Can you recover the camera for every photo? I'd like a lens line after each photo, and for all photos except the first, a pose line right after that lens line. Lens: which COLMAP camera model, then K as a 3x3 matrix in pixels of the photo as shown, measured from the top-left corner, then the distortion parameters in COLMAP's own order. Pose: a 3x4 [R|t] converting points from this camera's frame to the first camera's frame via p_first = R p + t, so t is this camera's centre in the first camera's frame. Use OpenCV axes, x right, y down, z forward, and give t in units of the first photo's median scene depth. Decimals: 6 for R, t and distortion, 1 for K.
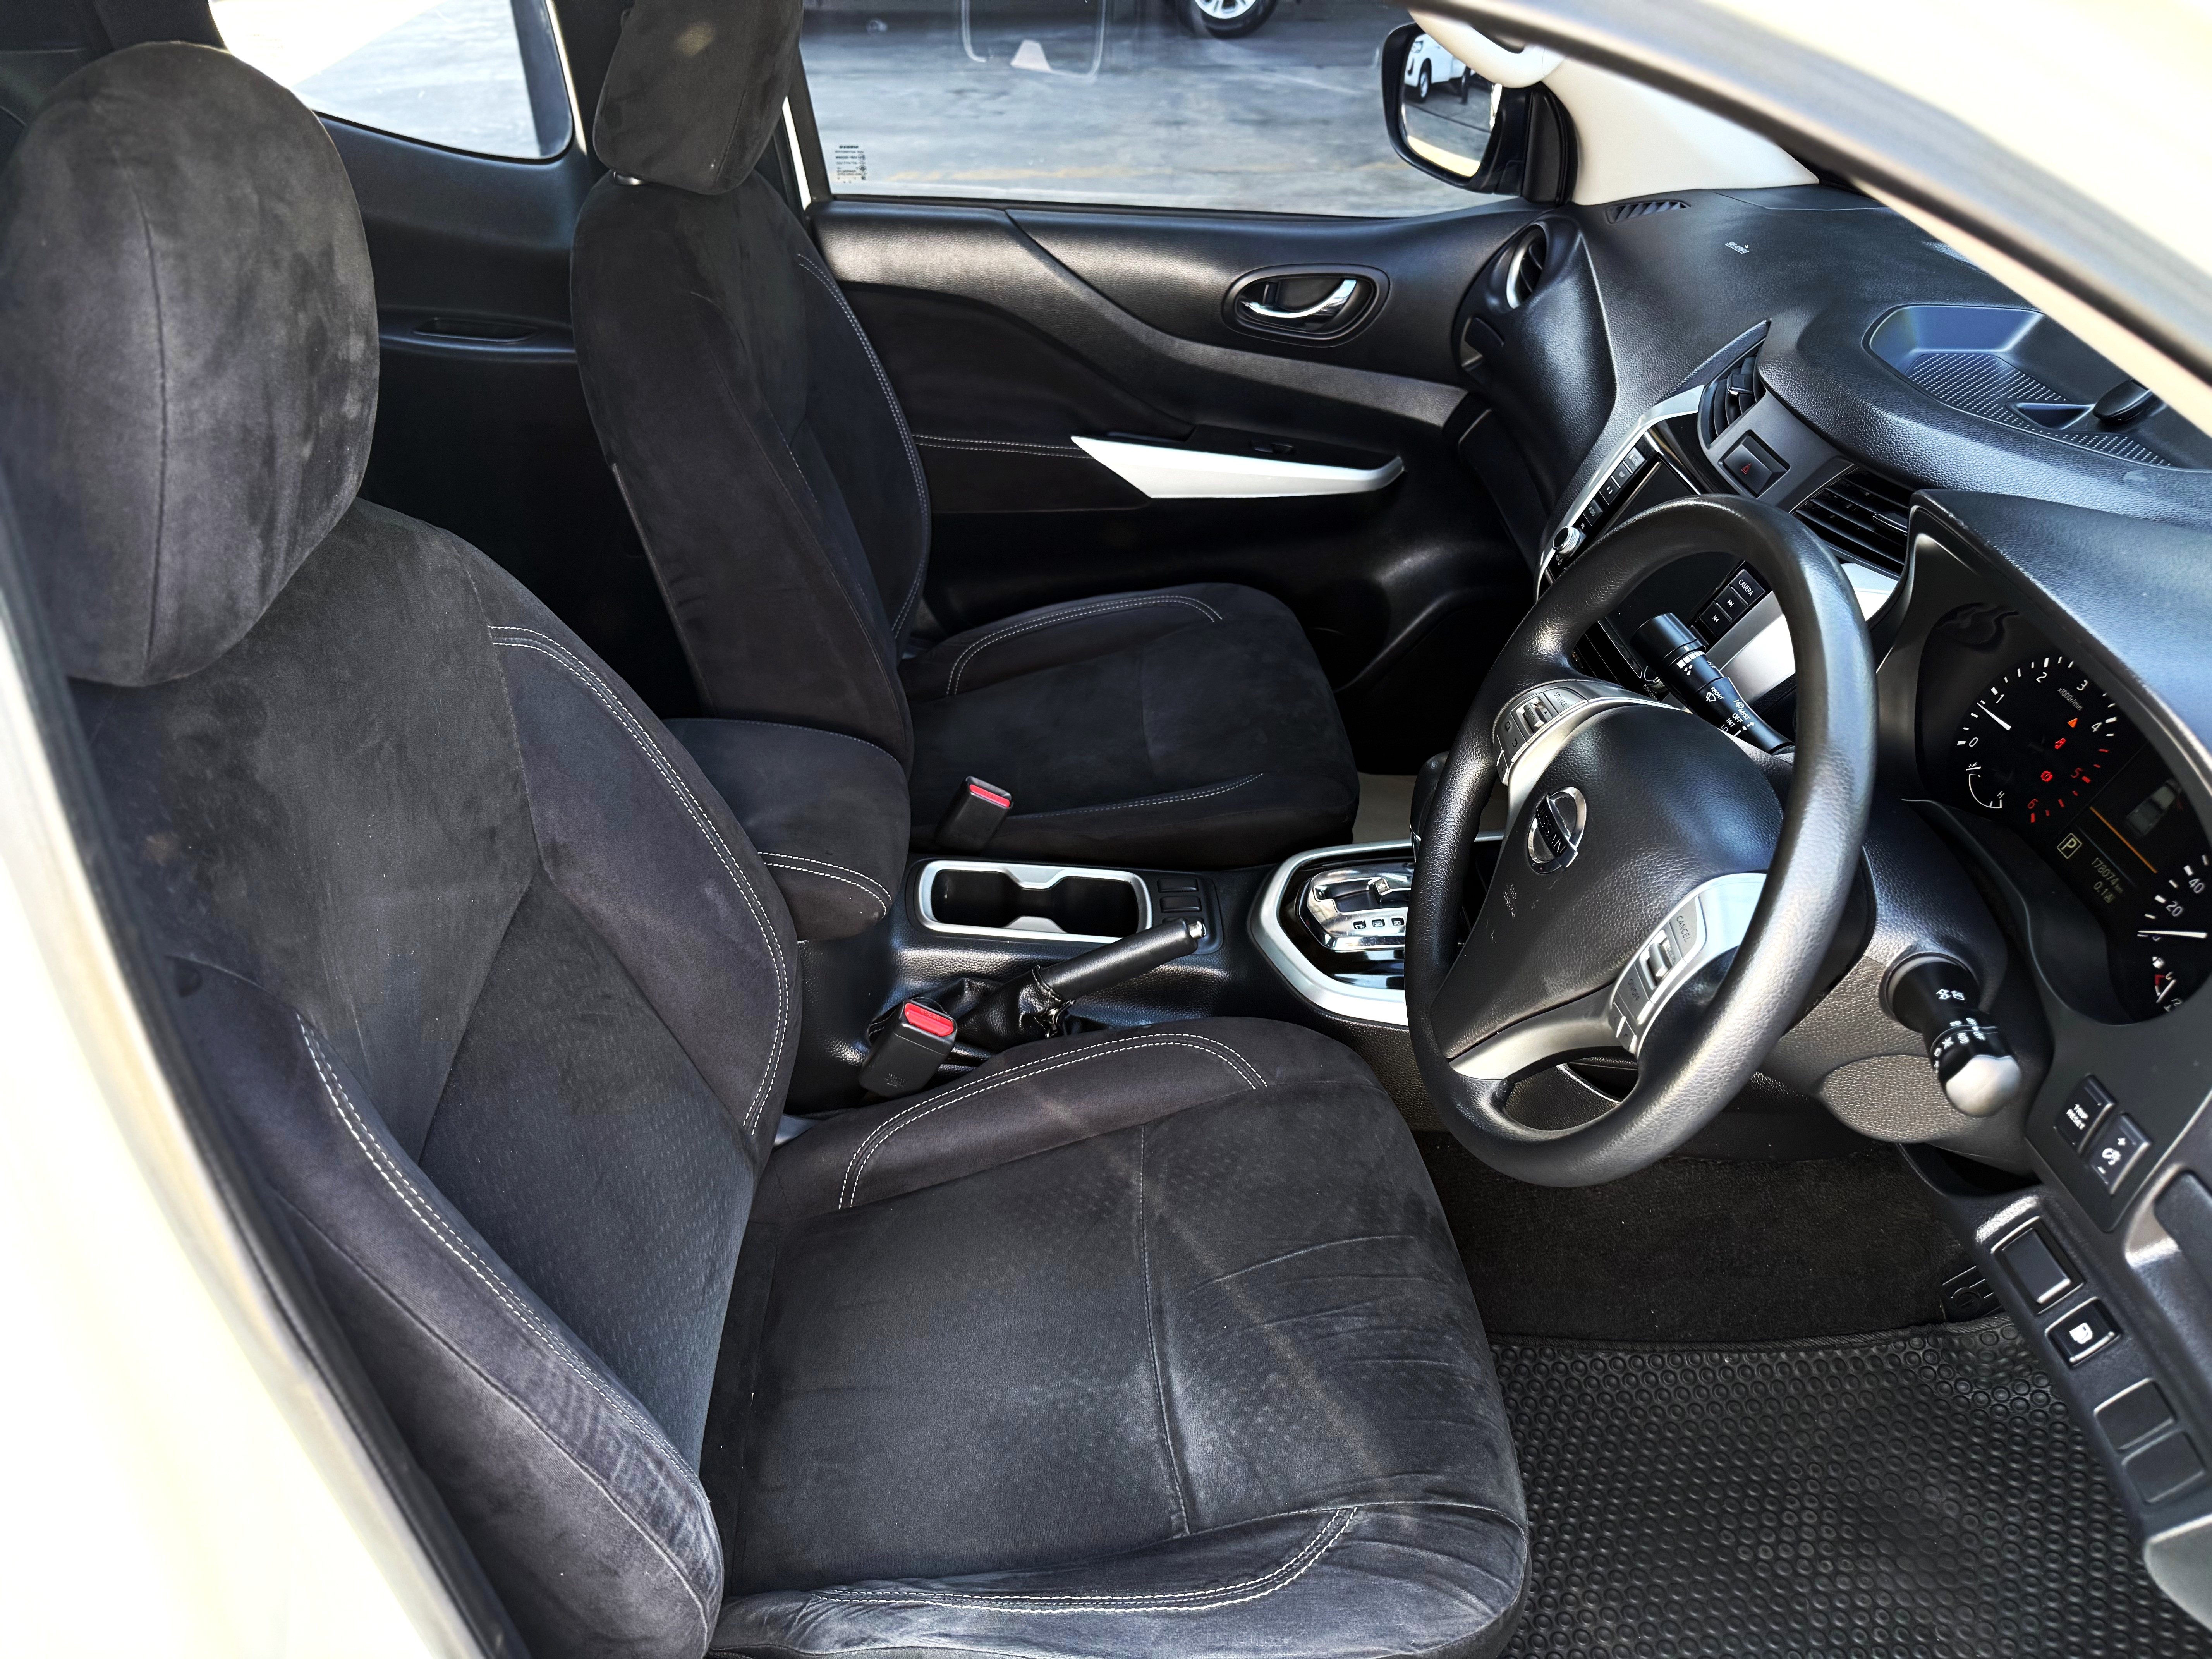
lens RADIAL K [[1565.4, 0, 1106.0], [0, 1565.4, 829.5], [0, 0, 1]] dist [0.048120, -0.056625]
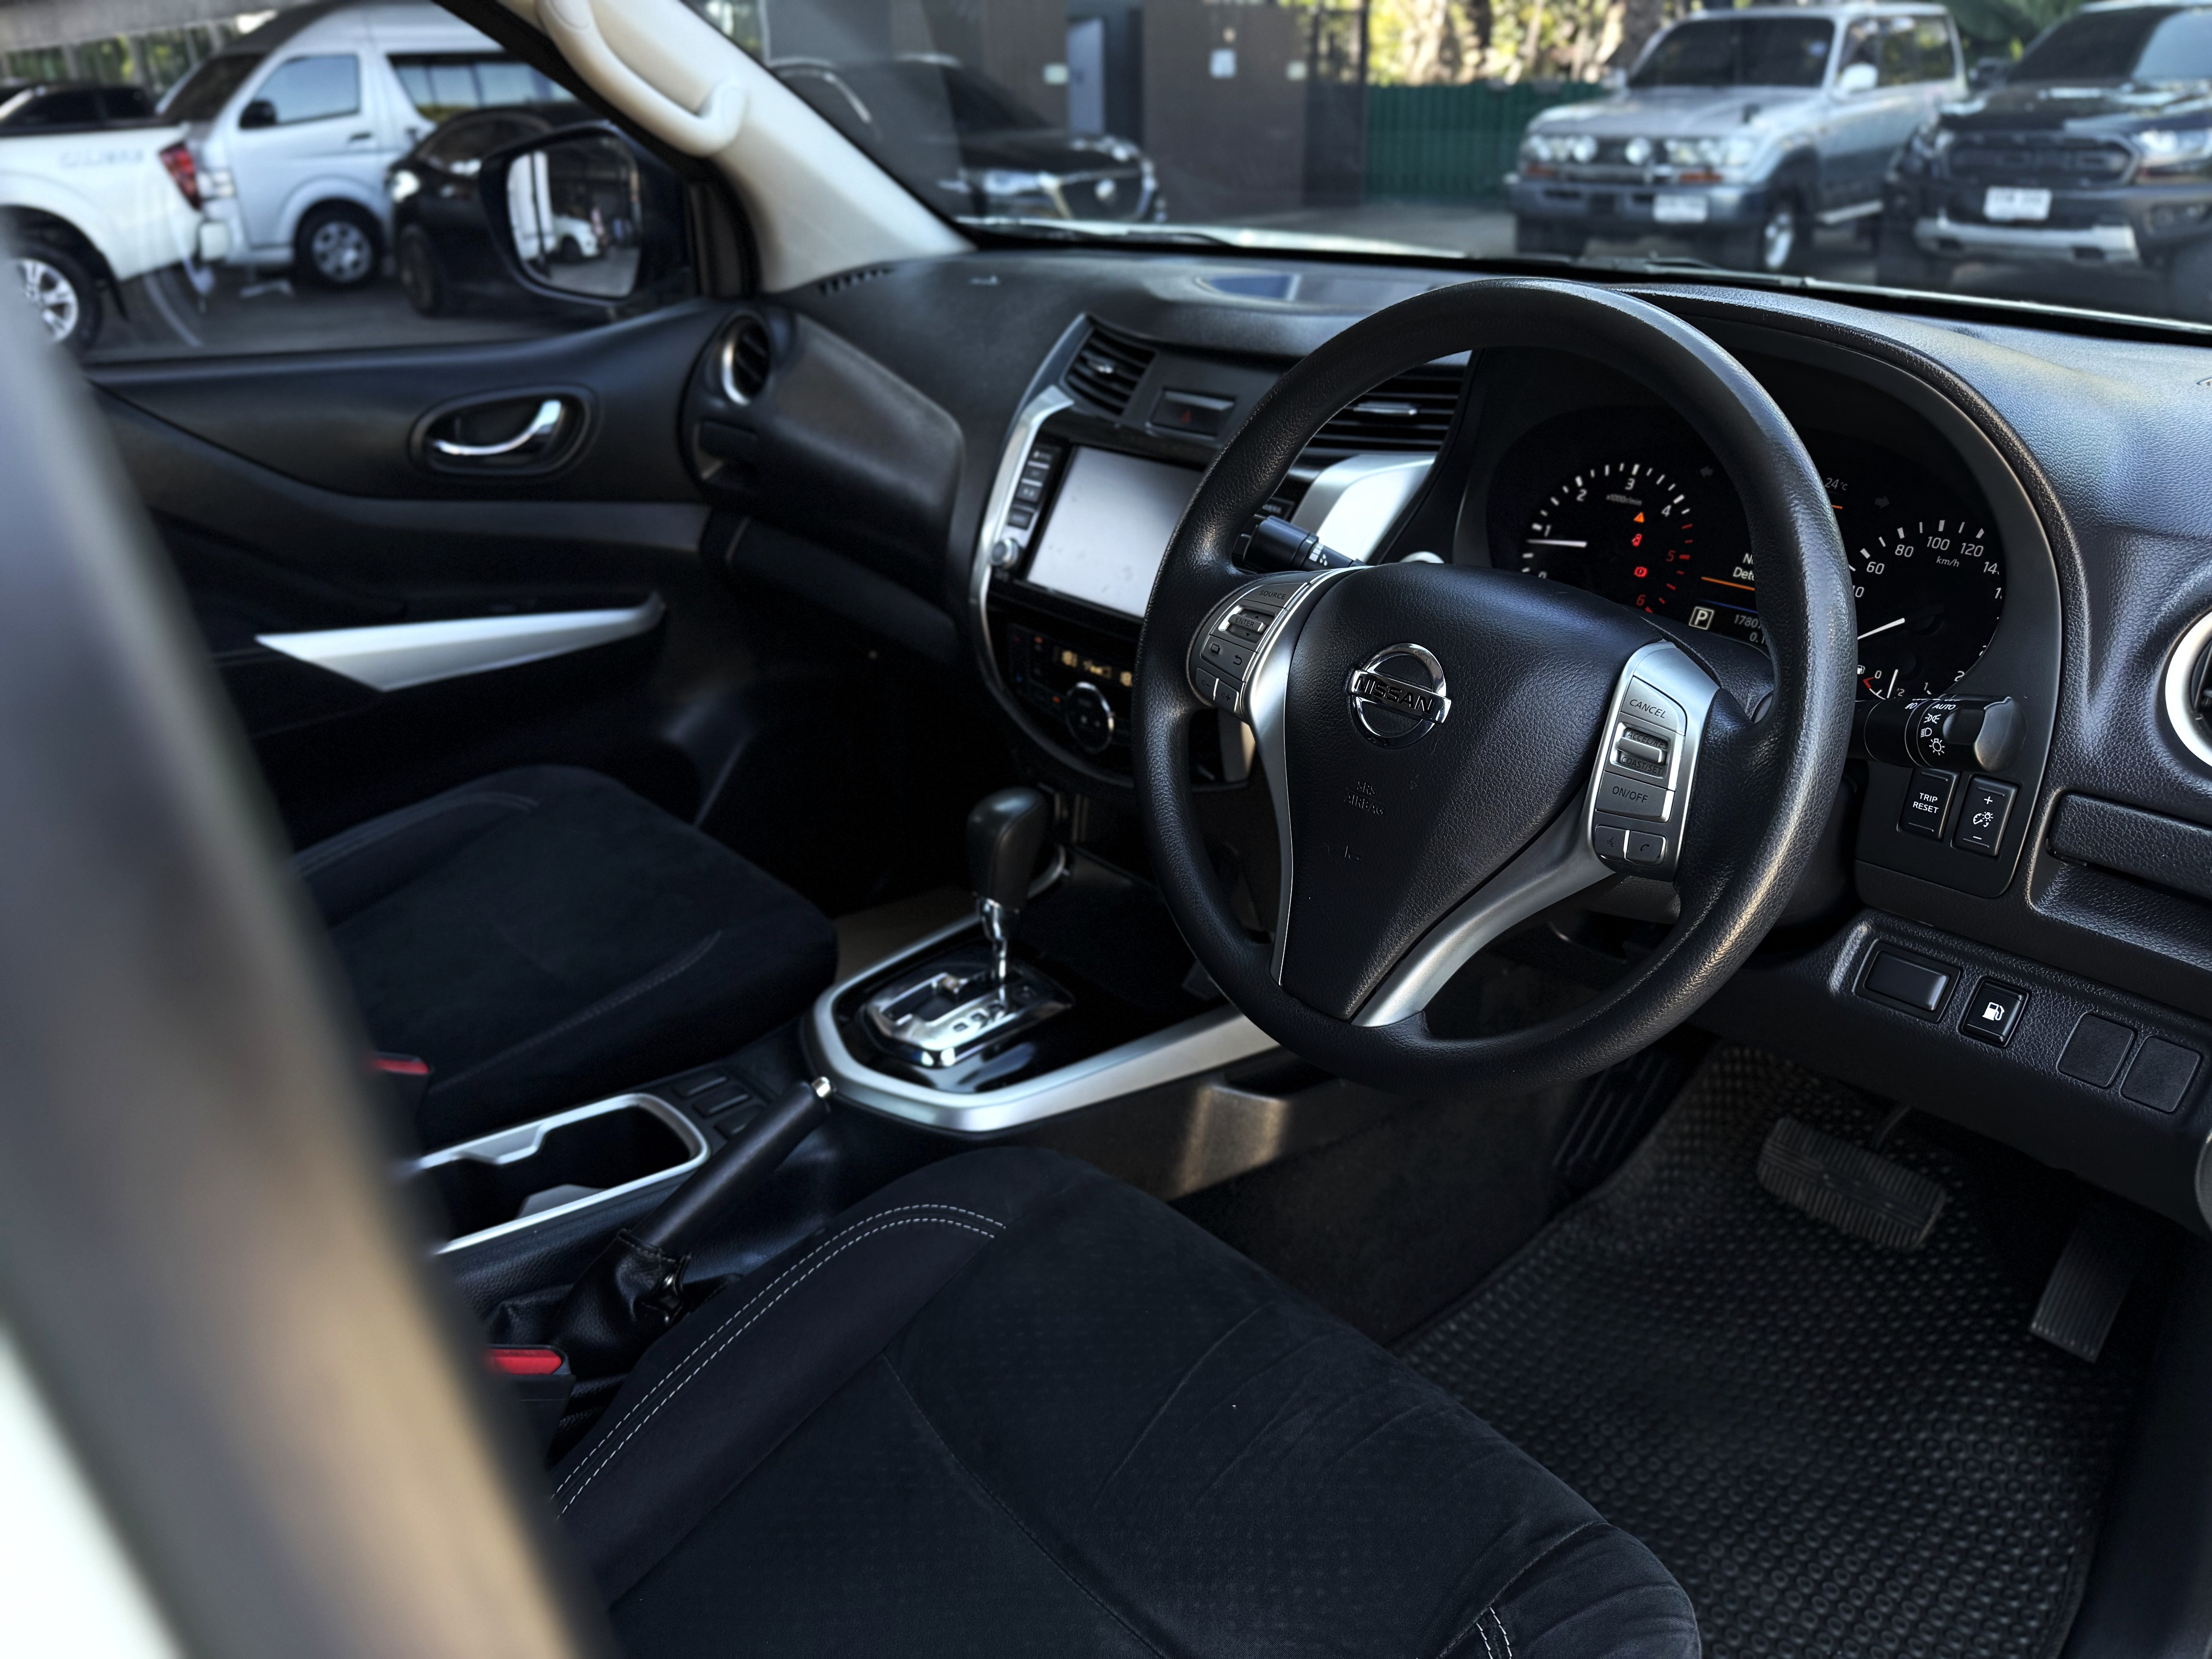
lens RADIAL K [[1565.4, 0, 1106.0], [0, 1565.4, 829.5], [0, 0, 1]] dist [0.048120, -0.056625]
pose [[0.783673, -0.273892, 0.557530, -0.229381], [0.363126, 0.930206, -0.053443, 0.039365], [-0.503980, 0.244335, 0.828435, 0.279776]]
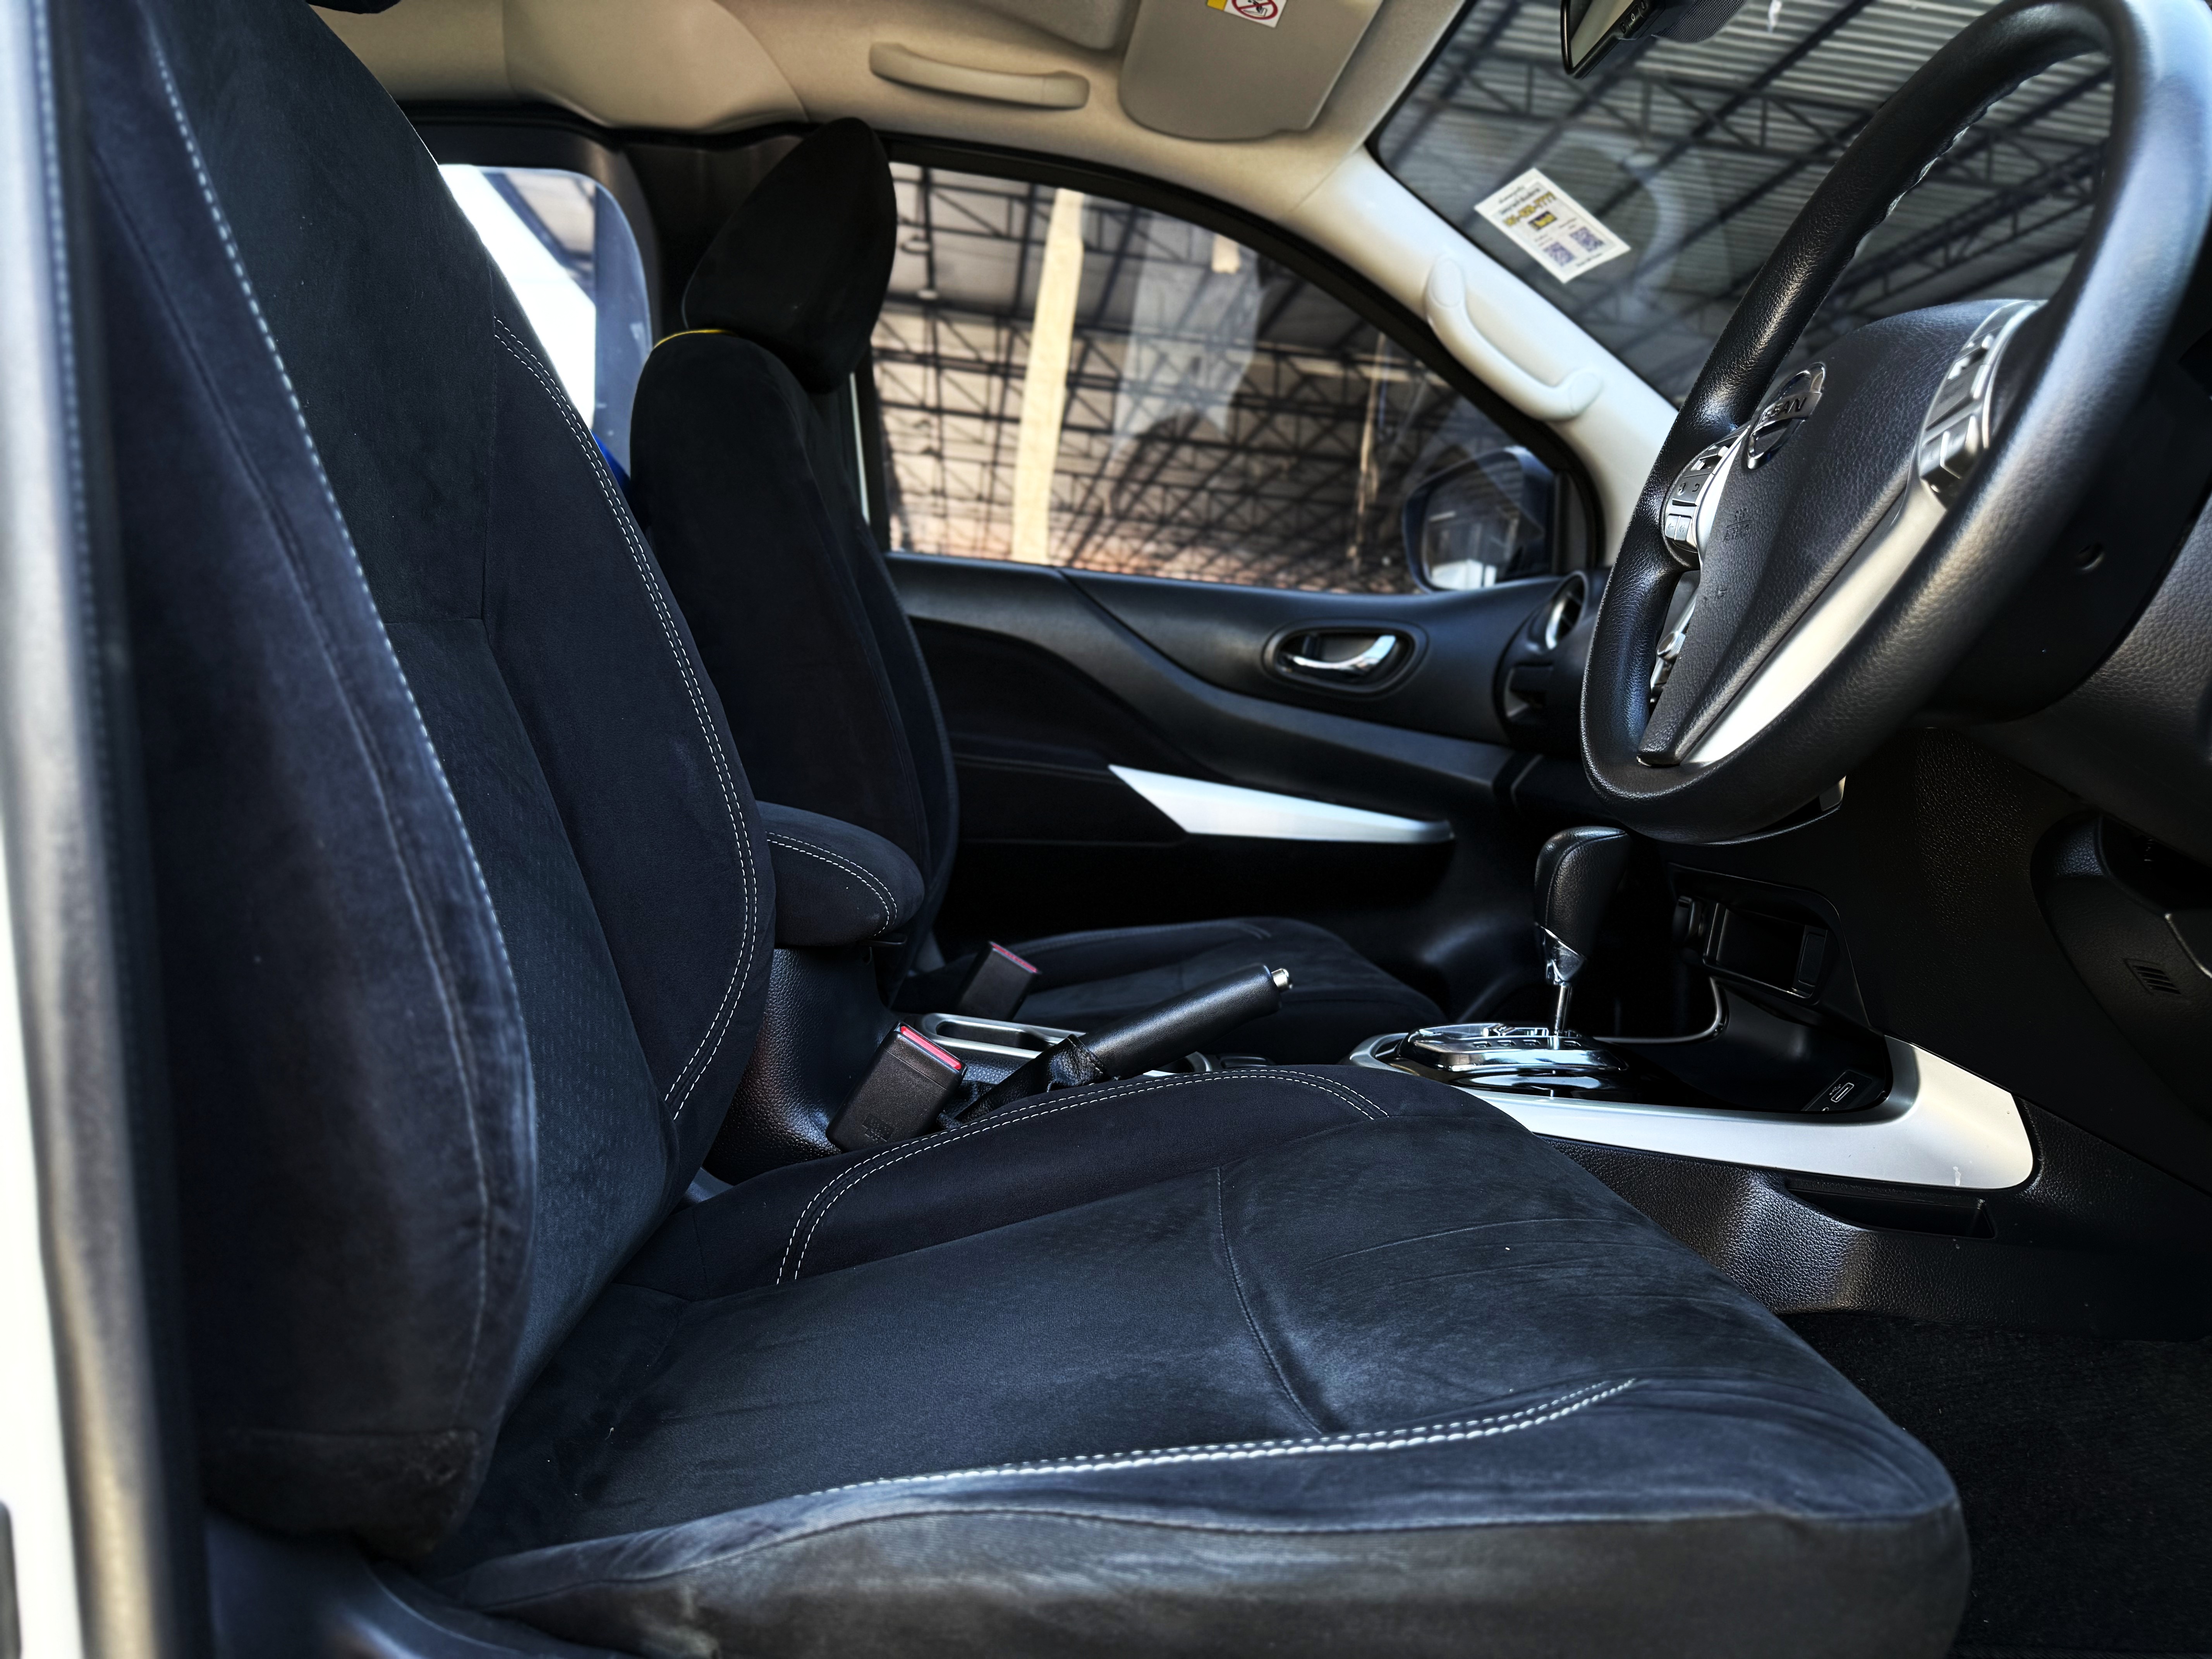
lens RADIAL K [[1565.4, 0, 1106.0], [0, 1565.4, 829.5], [0, 0, 1]] dist [0.048120, -0.056625]
pose [[0.999253, 0.038648, -0.000527, -0.032516], [-0.033464, 0.858240, -0.512157, 0.419922], [-0.019342, 0.511792, 0.858892, 0.300730]]
